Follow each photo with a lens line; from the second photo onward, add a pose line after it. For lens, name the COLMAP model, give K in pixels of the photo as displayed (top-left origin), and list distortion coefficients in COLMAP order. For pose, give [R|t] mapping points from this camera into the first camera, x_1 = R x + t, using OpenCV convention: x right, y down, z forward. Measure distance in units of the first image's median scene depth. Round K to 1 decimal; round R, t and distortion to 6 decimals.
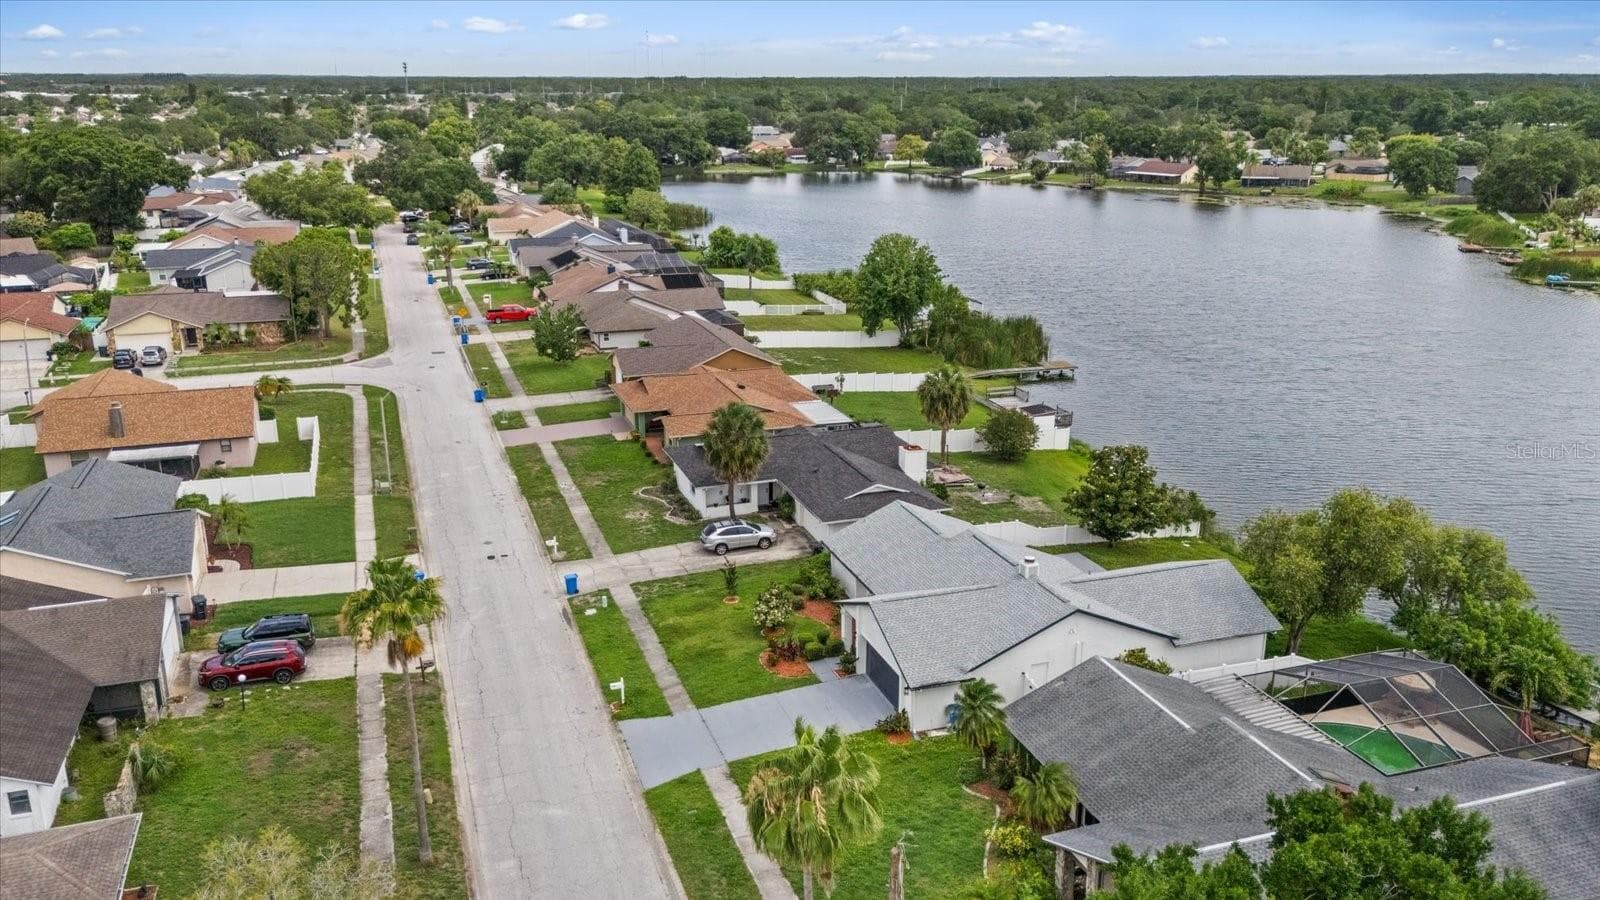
lens RADIAL K [[1262.9, 0, 800.0], [0, 1262.9, 450.0], [0, 0, 1]] dist [0.095112, -0.098039]
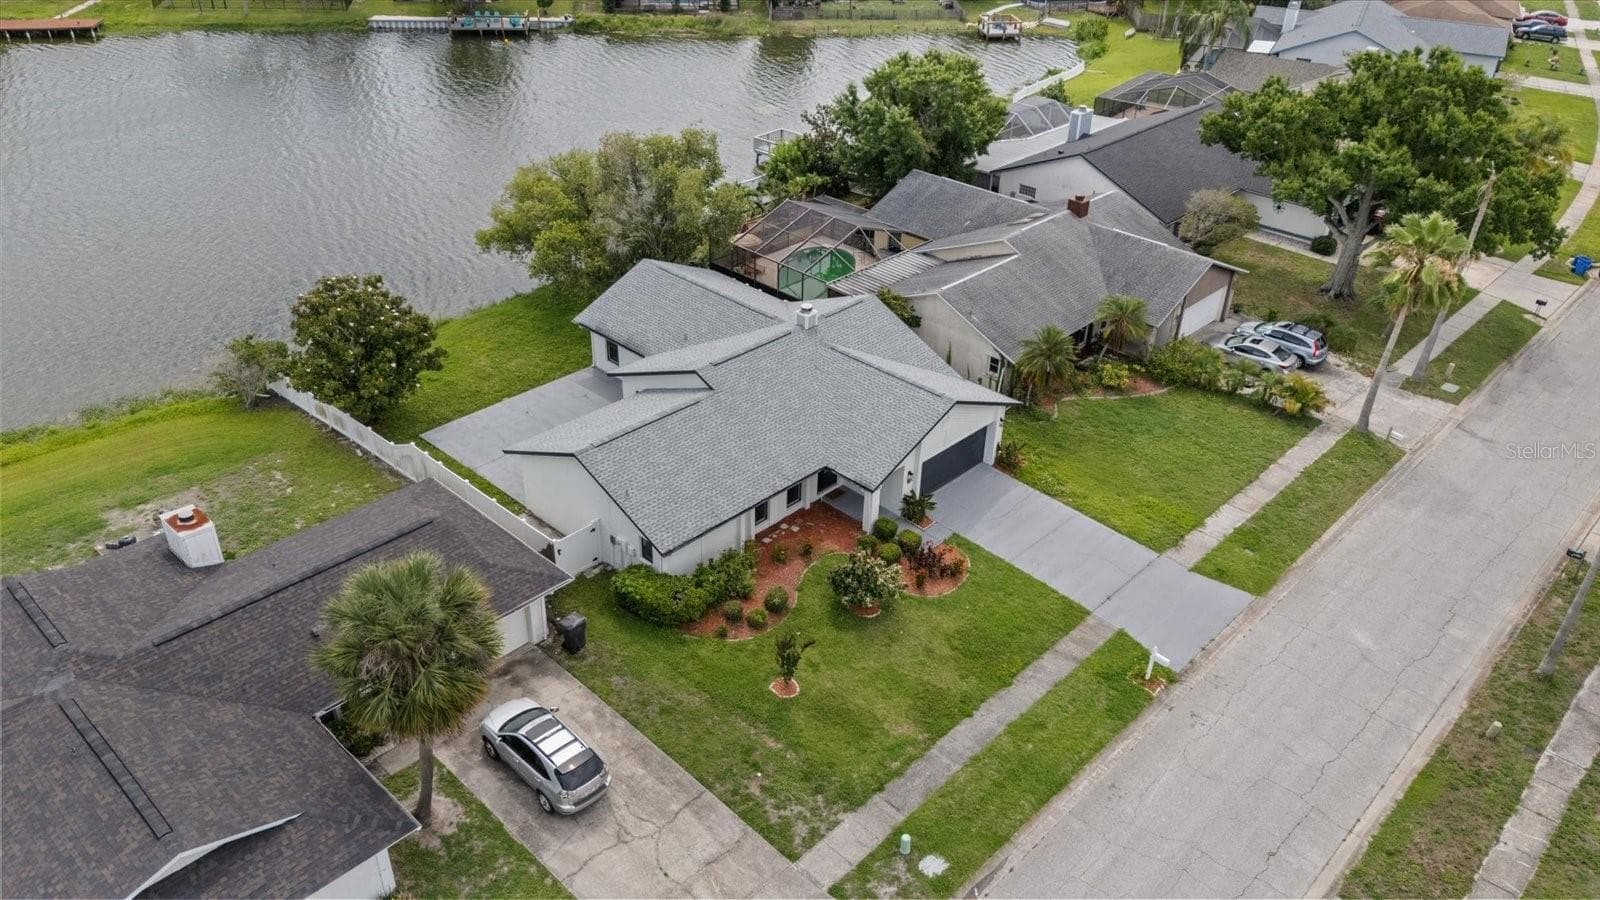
lens RADIAL K [[1189.8, 0, 788.1], [0, 1189.8, 455.7], [0, 0, 1]] dist [0.071248, -0.073697]
pose [[-0.461313, -0.471331, 0.751689, -0.493808], [0.234833, 0.752146, 0.615735, -0.356207], [-0.855595, 0.460569, -0.236291, 1.274629]]
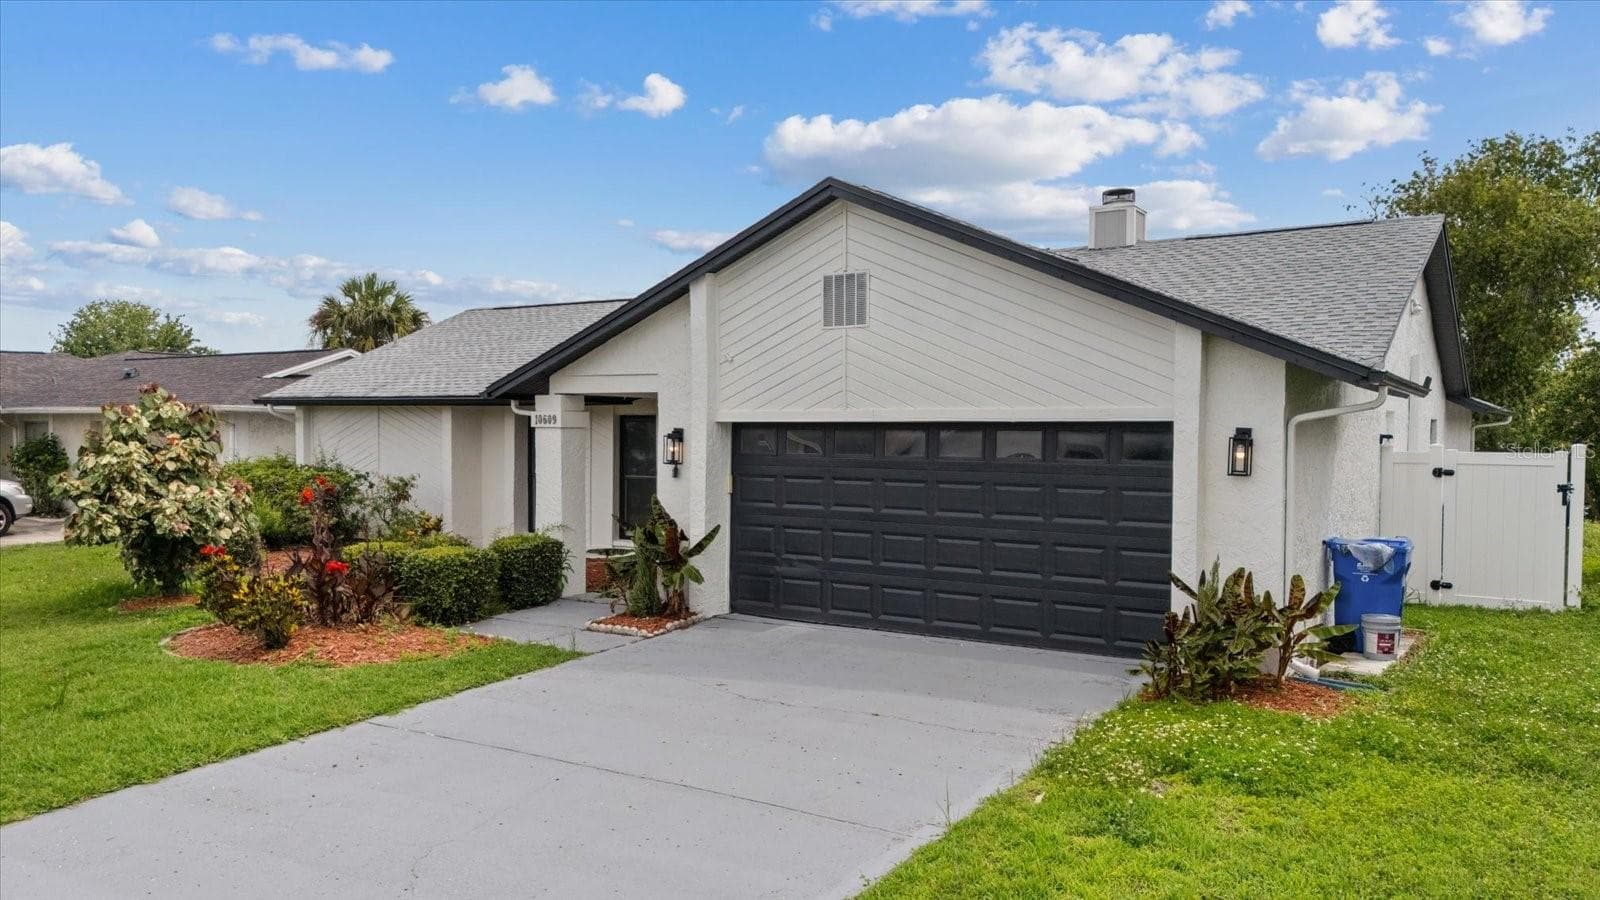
lens RADIAL K [[1189.8, 0, 788.1], [0, 1189.8, 455.7], [0, 0, 1]] dist [0.071248, -0.073697]
pose [[0.780934, -0.017739, 0.624361, -0.074700], [0.179606, 0.963757, -0.197265, 0.201129], [-0.598234, 0.266191, 0.755817, 0.848173]]
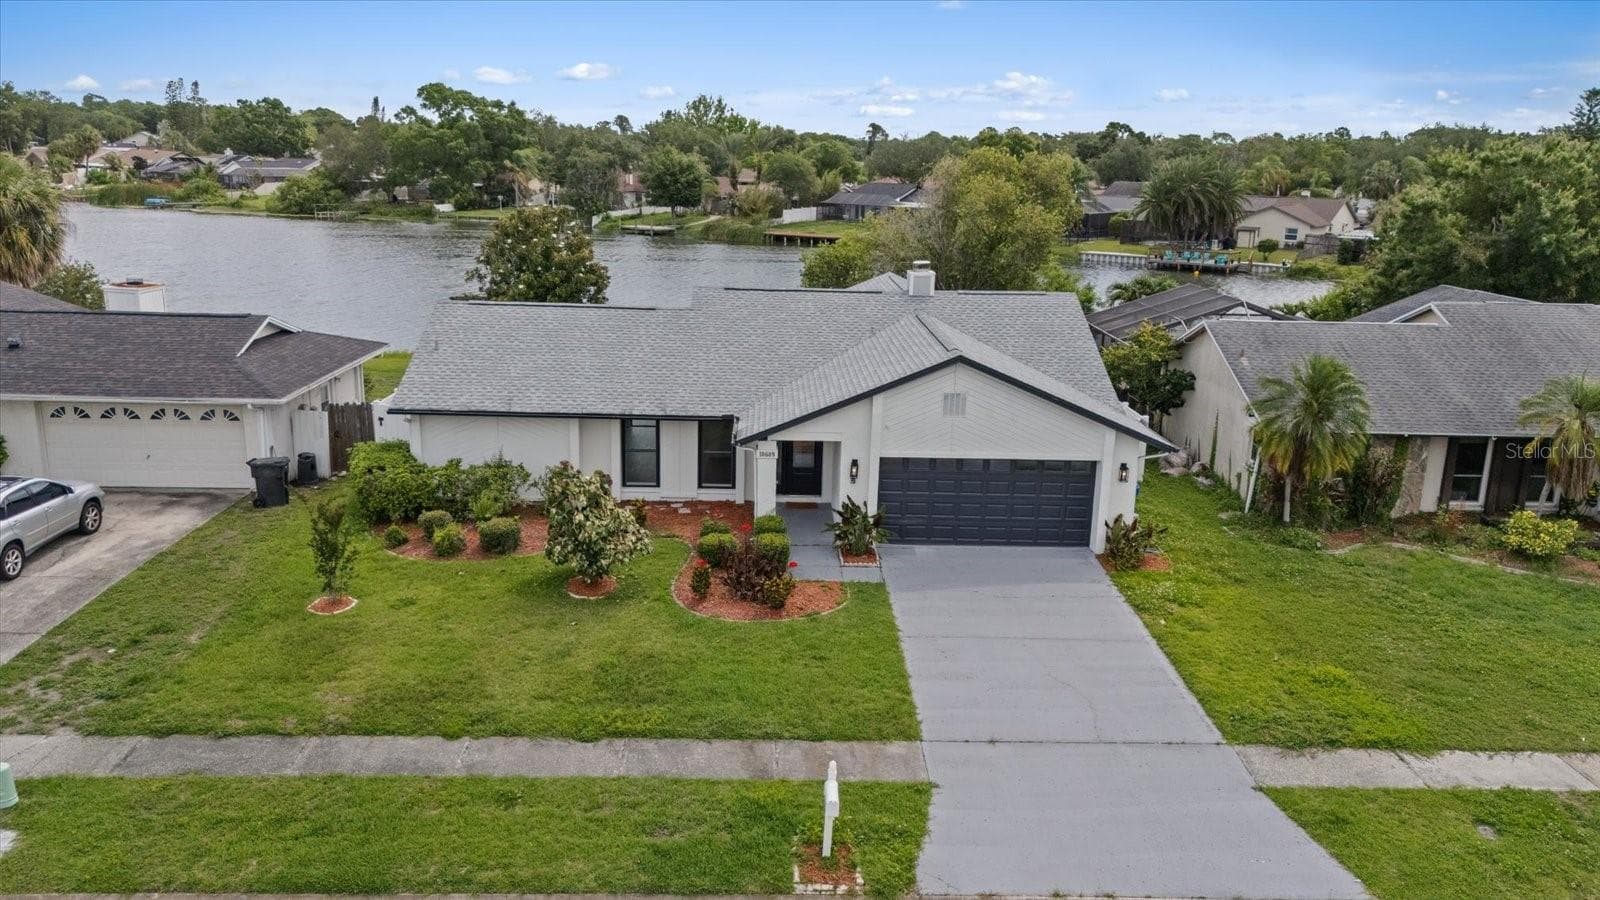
lens RADIAL K [[1189.8, 0, 788.1], [0, 1189.8, 455.7], [0, 0, 1]] dist [0.071248, -0.073697]
pose [[0.296710, -0.236656, 0.925179, -0.371484], [0.254106, 0.953446, 0.162393, 0.068172], [-0.920540, 0.186910, 0.343033, 0.897341]]
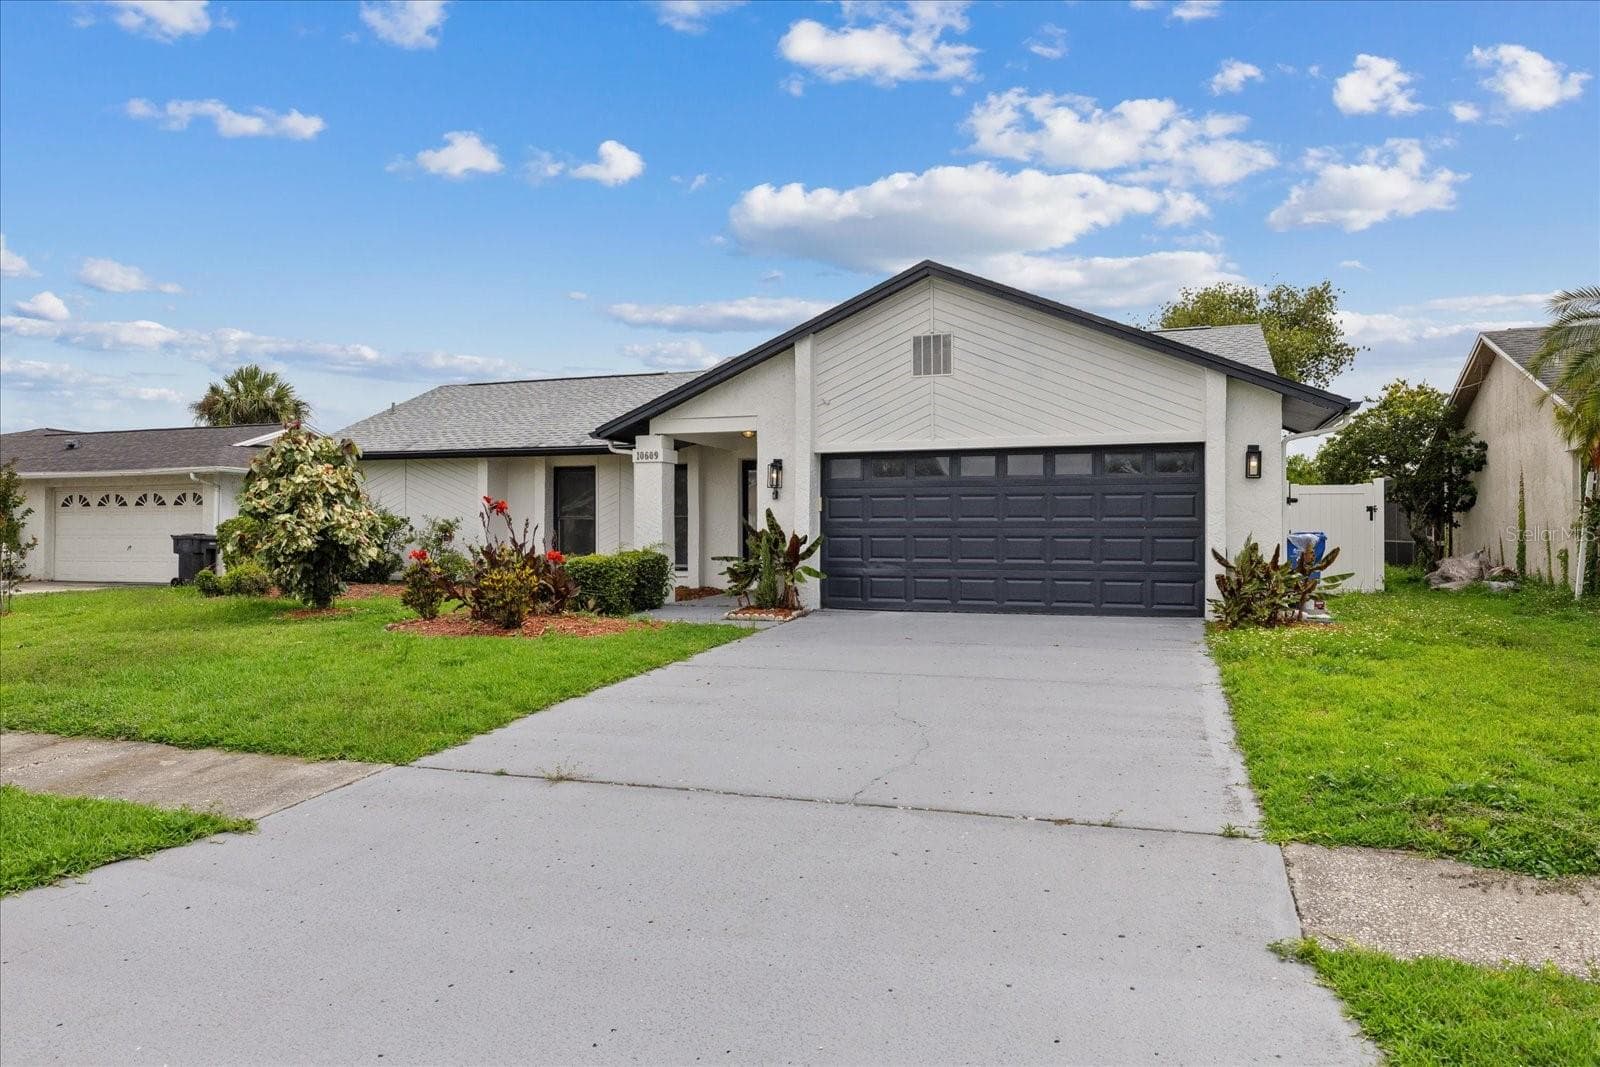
lens RADIAL K [[1050.8, 0, 776.5], [0, 1050.8, 507.9], [0, 0, 1]] dist [-0.008271, -0.002278]
pose [[0.618401, 0.011245, 0.785782, -0.142027], [0.230248, 0.953426, -0.194847, 0.206388], [-0.751376, 0.301418, 0.587010, 0.888971]]
